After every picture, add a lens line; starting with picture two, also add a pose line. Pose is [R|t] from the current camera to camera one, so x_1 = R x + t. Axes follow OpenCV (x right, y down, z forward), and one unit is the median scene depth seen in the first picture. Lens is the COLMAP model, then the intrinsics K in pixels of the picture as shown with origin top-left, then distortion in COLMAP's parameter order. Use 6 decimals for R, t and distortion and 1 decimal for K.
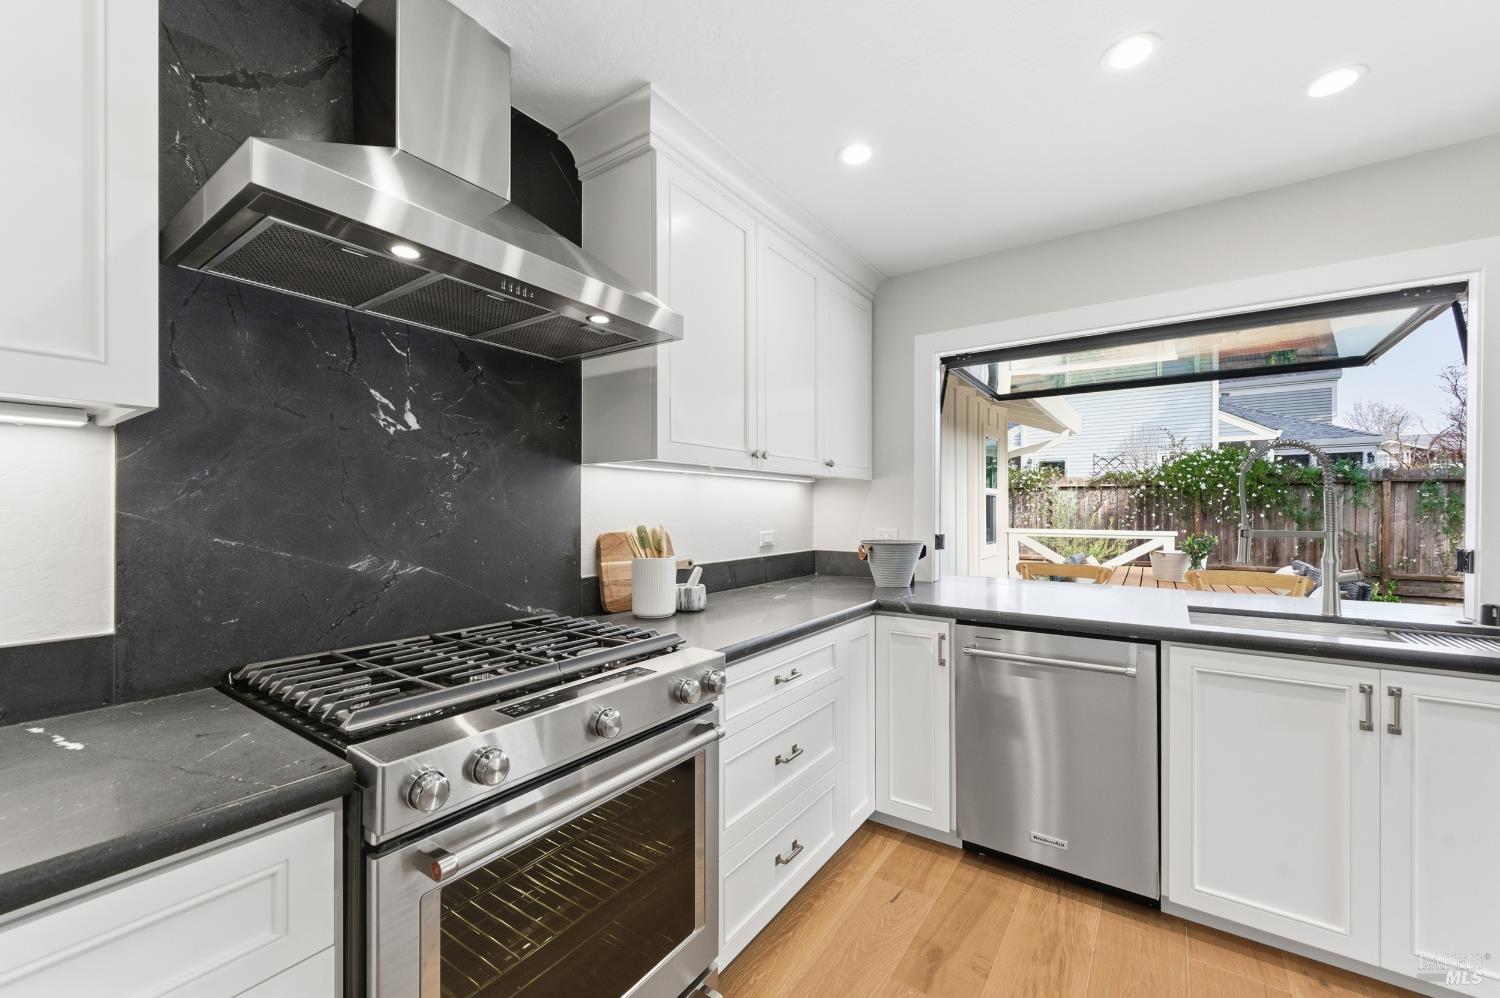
lens RADIAL K [[591.5, 0, 749.5], [0, 591.5, 505.0], [0, 0, 1]] dist [0.000830, -0.000192]
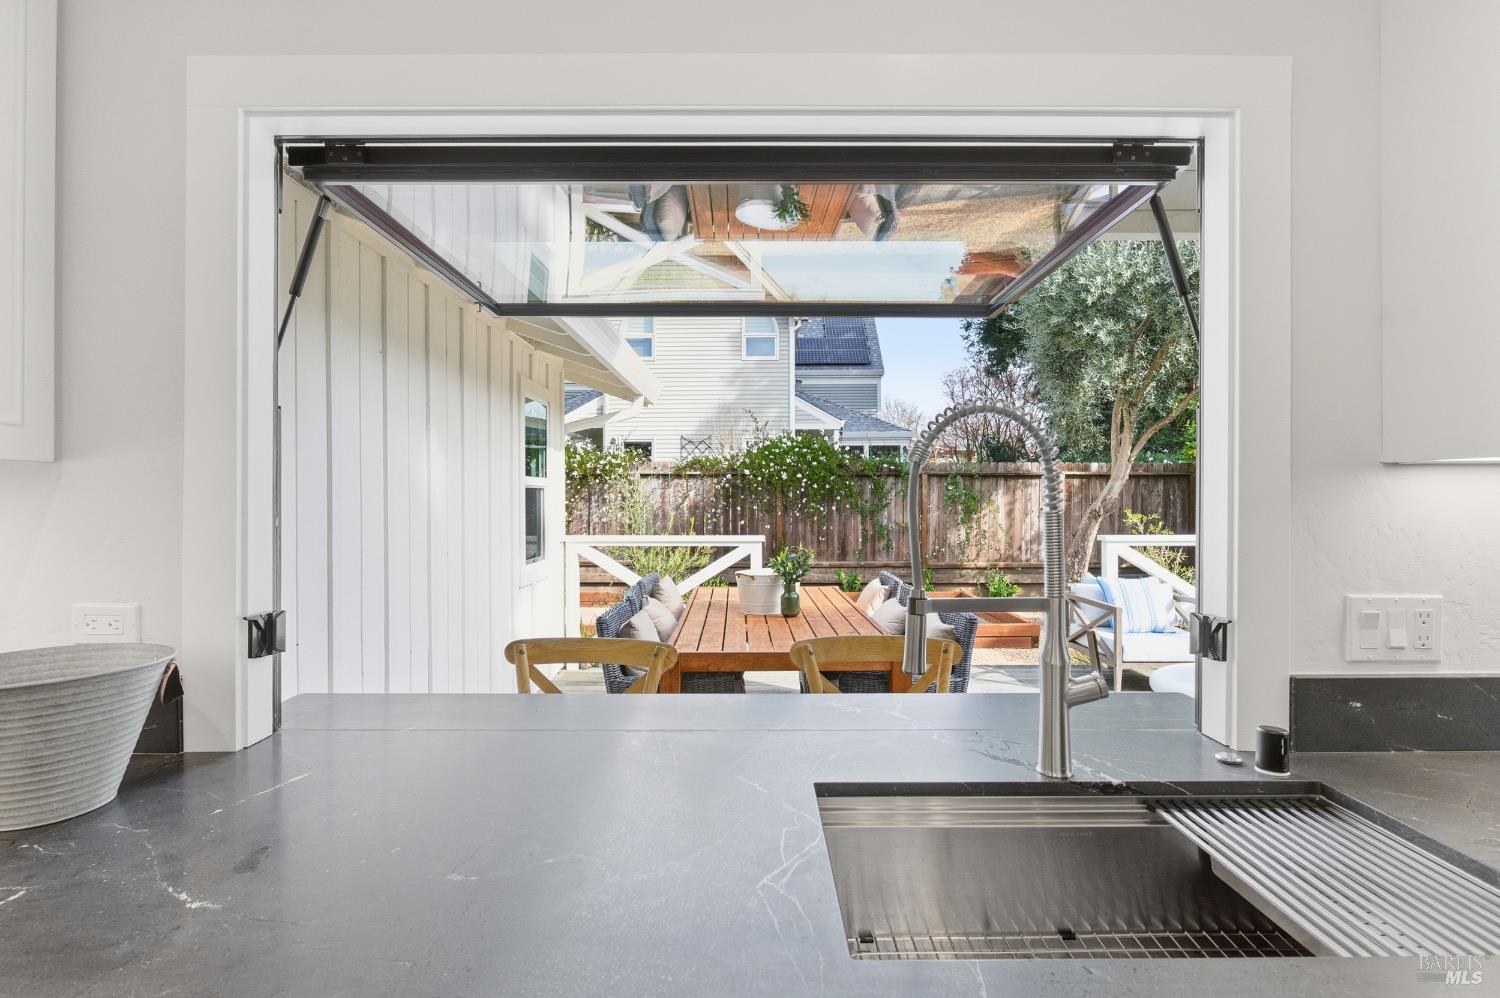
lens RADIAL K [[740.1, 0, 750.0], [0, 740.1, 499.0], [0, 0, 1]] dist [-0.002147, -0.000021]
pose [[0.816673, -0.003552, 0.577090, 0.081464], [-0.001707, 0.999962, 0.008569, -0.007158], [-0.577099, -0.007983, 0.816635, 0.121500]]
